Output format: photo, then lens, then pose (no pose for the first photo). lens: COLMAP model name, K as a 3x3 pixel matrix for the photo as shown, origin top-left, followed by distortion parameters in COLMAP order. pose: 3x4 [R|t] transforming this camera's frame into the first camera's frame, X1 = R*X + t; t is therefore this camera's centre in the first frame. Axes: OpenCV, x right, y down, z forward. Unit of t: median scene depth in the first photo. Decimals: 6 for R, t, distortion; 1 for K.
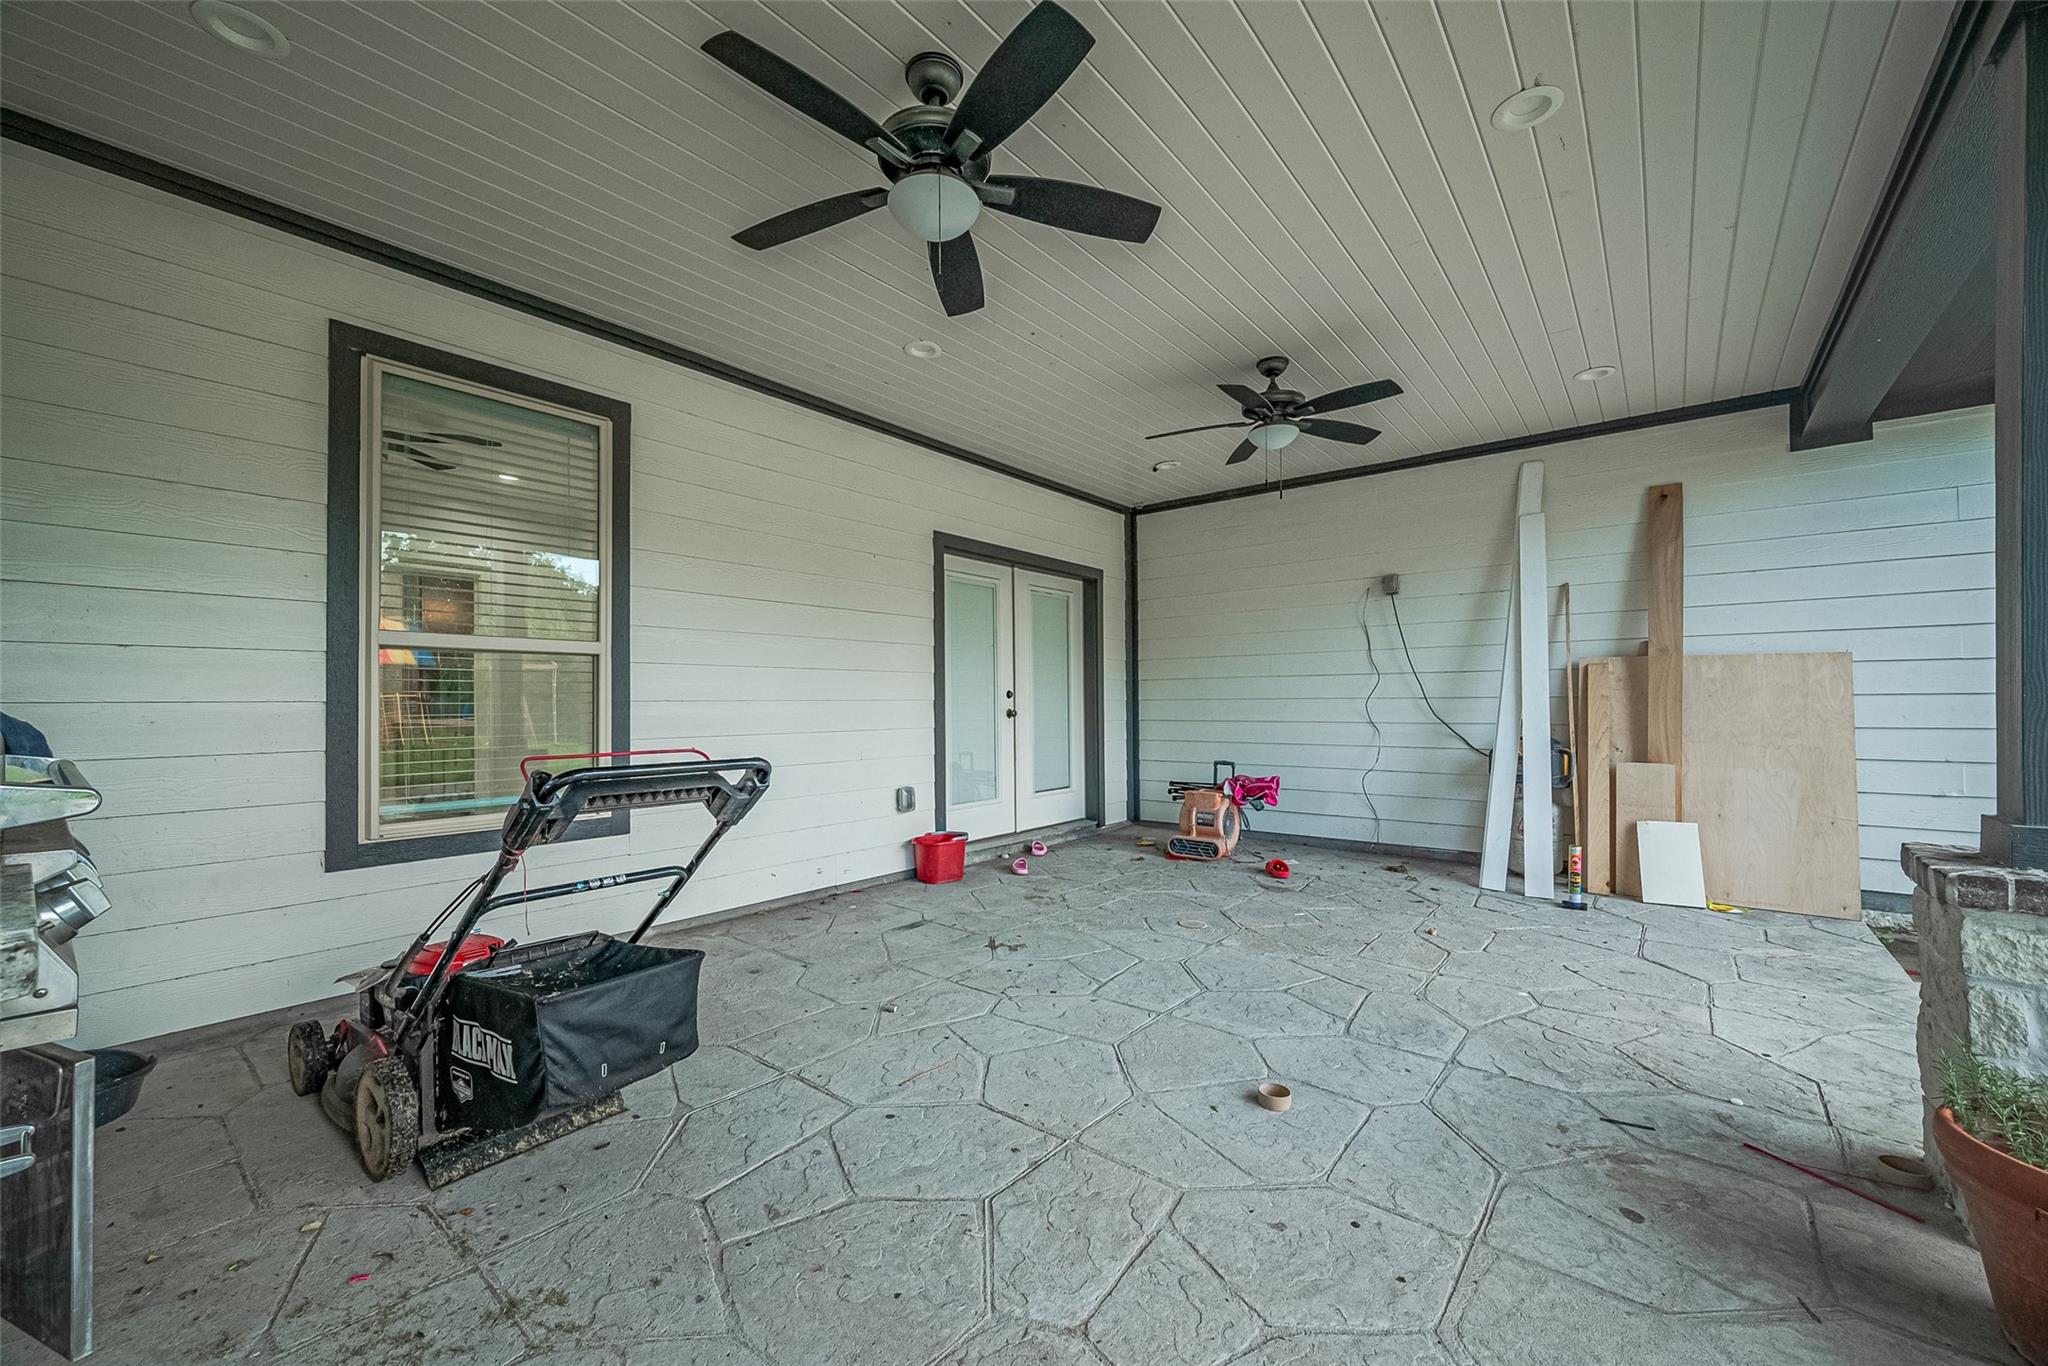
lens RADIAL K [[827.3, 0, 1028.2], [0, 827.3, 692.5], [0, 0, 1]] dist [-0.003190, 0.000656]
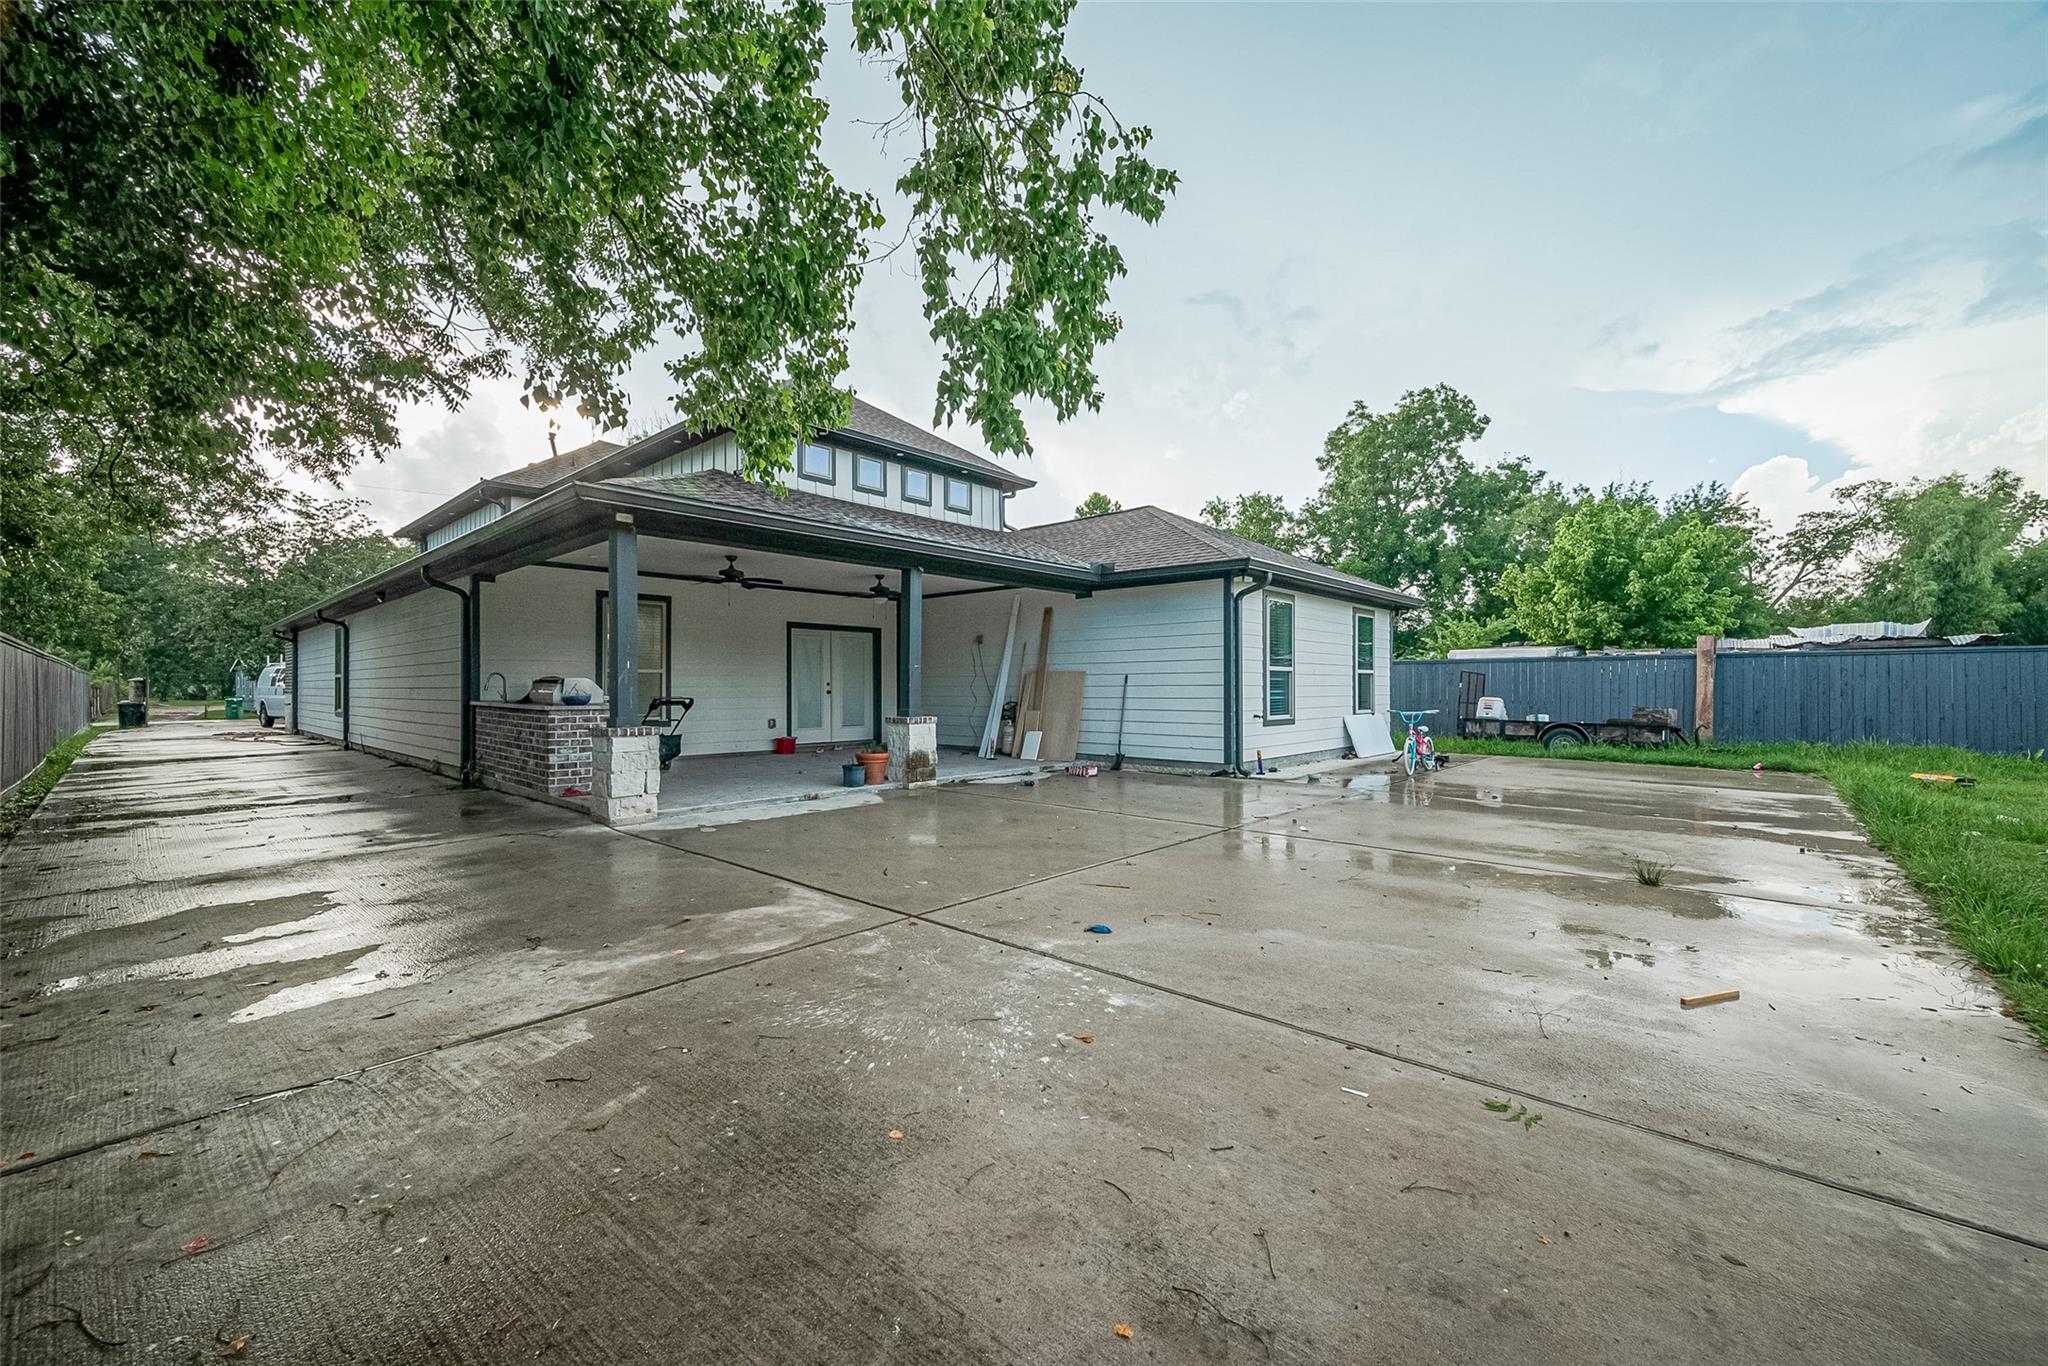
lens RADIAL K [[827.3, 0, 1028.3], [0, 827.3, 689.1], [0, 0, 1]] dist [-0.003190, 0.000656]
pose [[0.998866, 0.003733, -0.047465, 0.819281], [-0.003053, 0.999892, 0.014399, -0.024806], [0.047513, -0.014238, 0.998769, -1.664363]]
